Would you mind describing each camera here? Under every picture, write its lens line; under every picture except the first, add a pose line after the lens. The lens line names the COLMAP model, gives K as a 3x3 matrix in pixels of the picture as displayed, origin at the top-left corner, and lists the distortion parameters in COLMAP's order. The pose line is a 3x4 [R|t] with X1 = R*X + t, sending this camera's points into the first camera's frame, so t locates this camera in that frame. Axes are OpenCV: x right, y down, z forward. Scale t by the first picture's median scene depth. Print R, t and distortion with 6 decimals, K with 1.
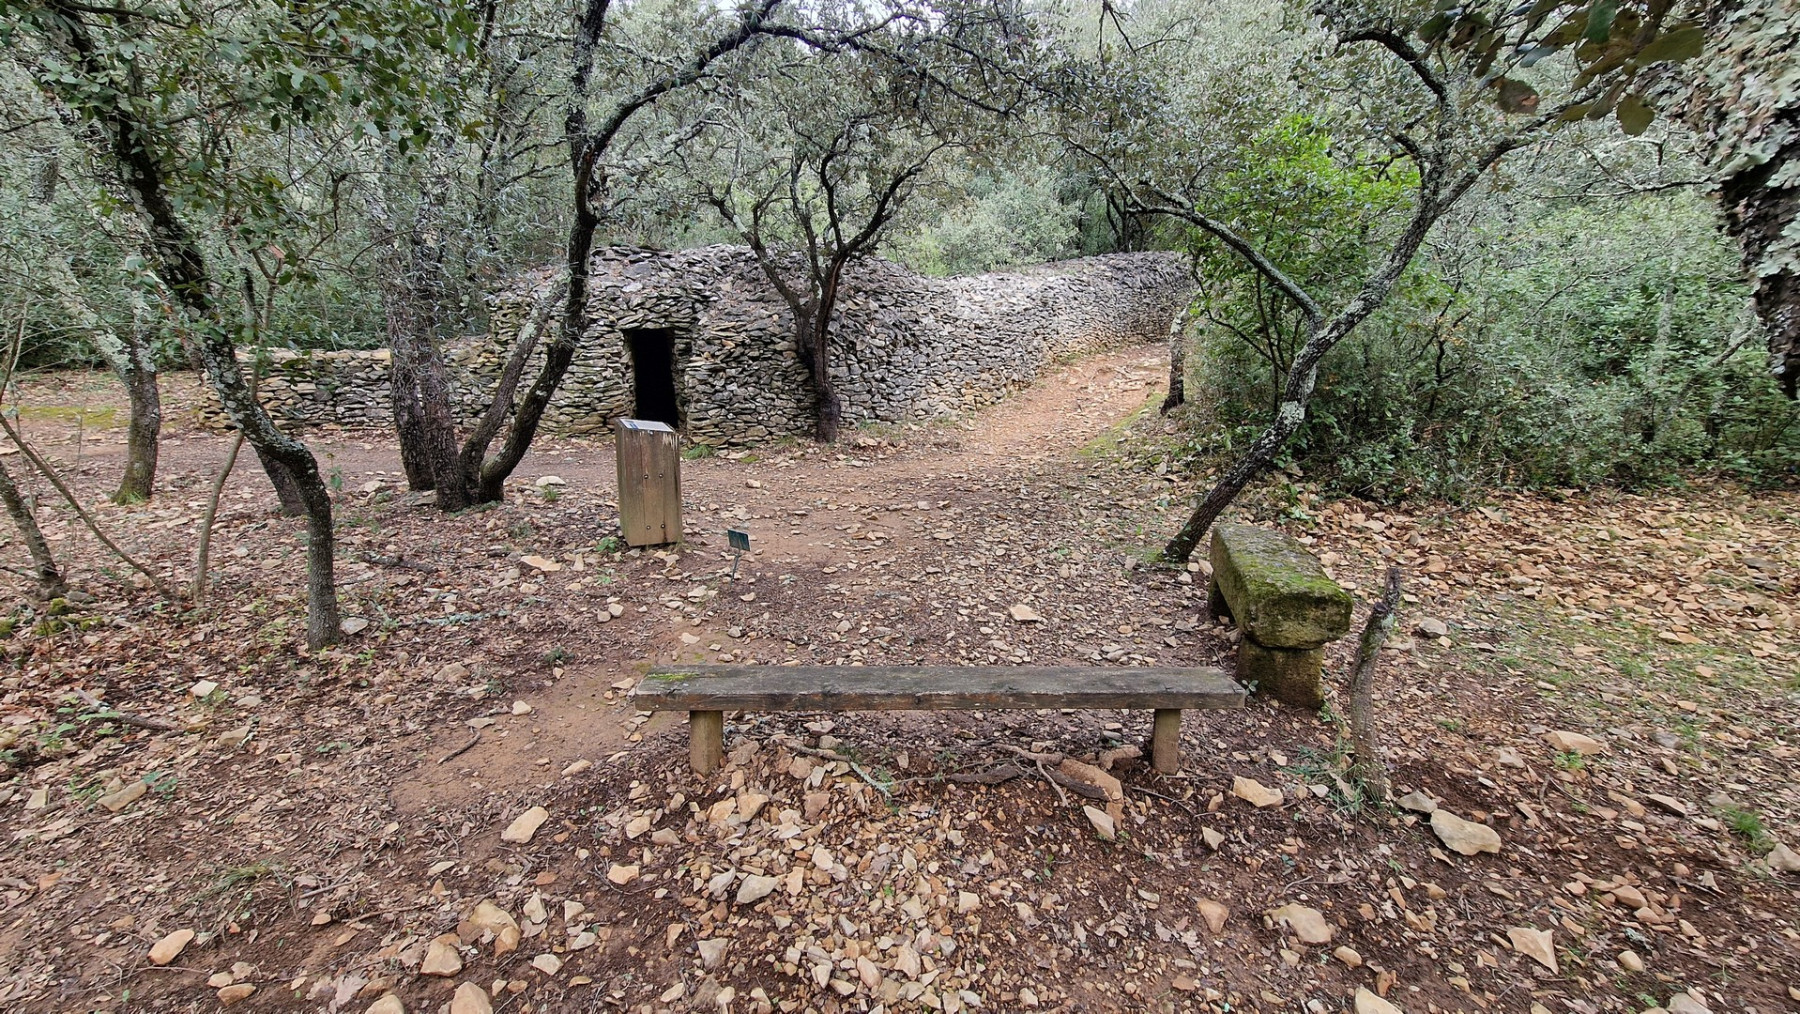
lens RADIAL K [[733.0, 0, 900.1], [0, 733.0, 468.2], [0, 0, 1]] dist [-0.002094, -0.000167]
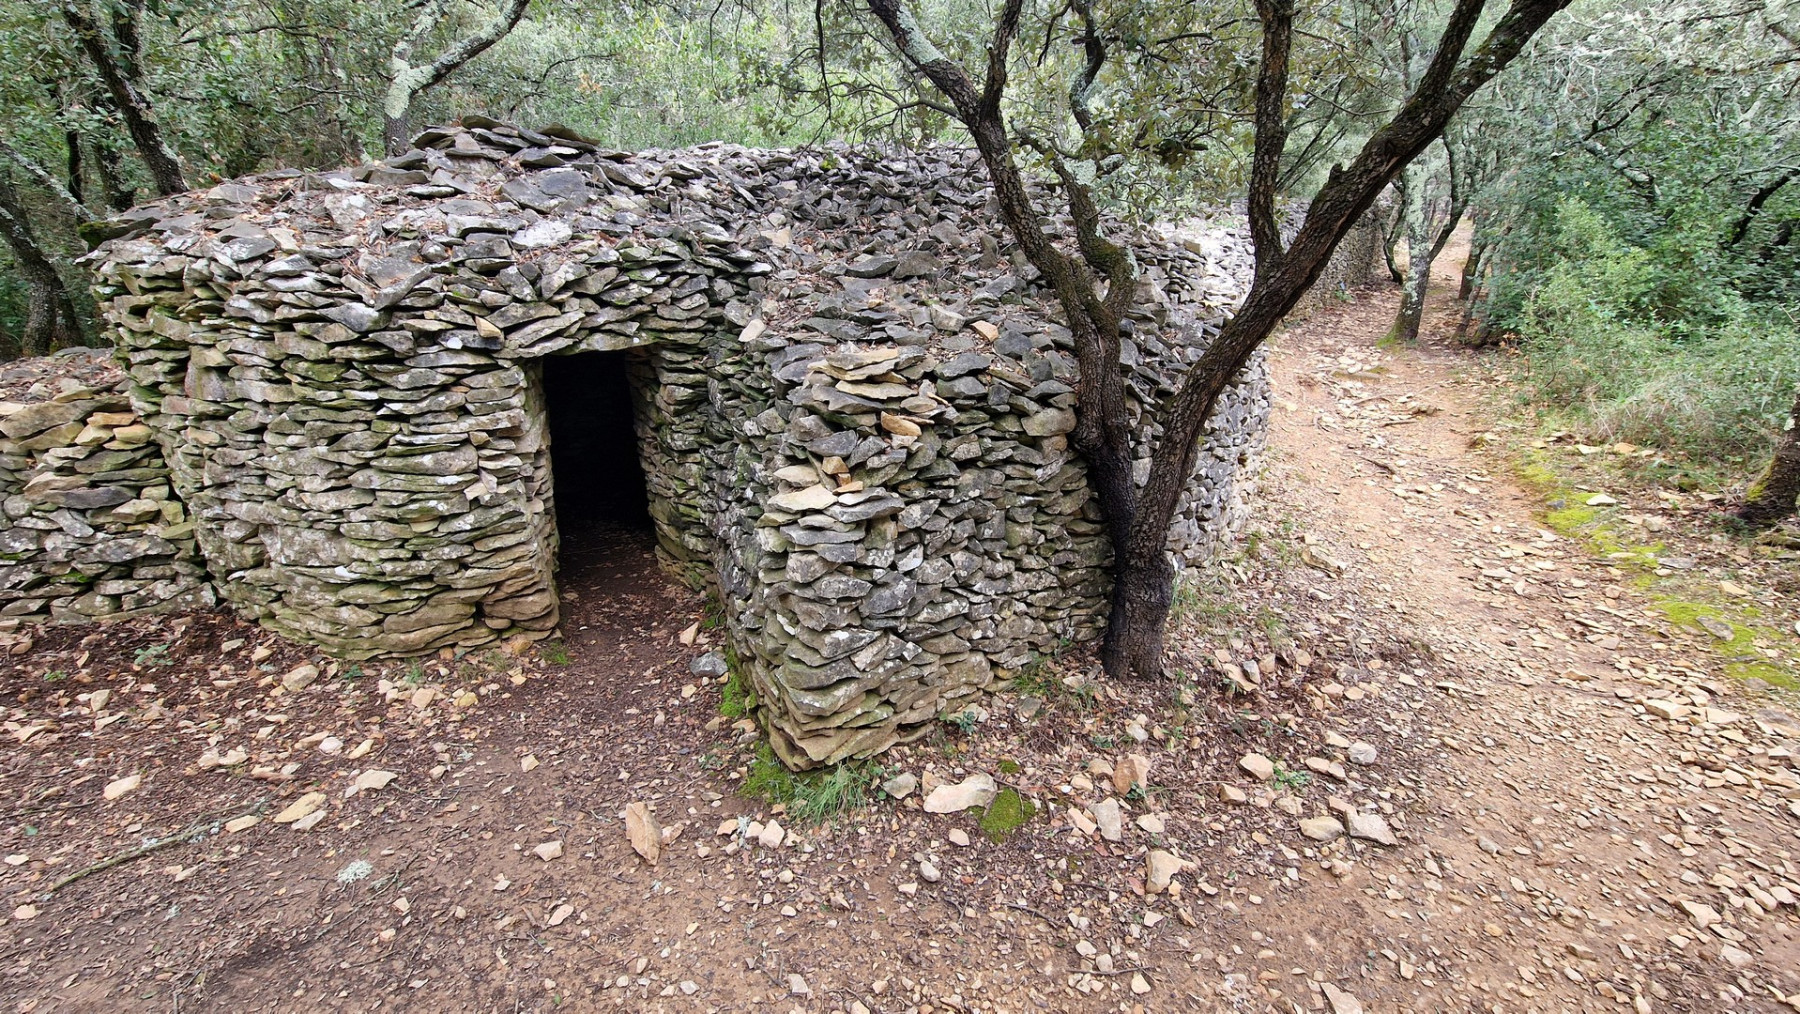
lens RADIAL K [[733.0, 0, 900.1], [0, 733.0, 468.2], [0, 0, 1]] dist [-0.002094, -0.000167]
pose [[0.987344, -0.028083, 0.156090, -0.260057], [0.018246, 0.997777, 0.064101, -0.157639], [-0.157543, -0.060442, 0.985661, 0.634166]]
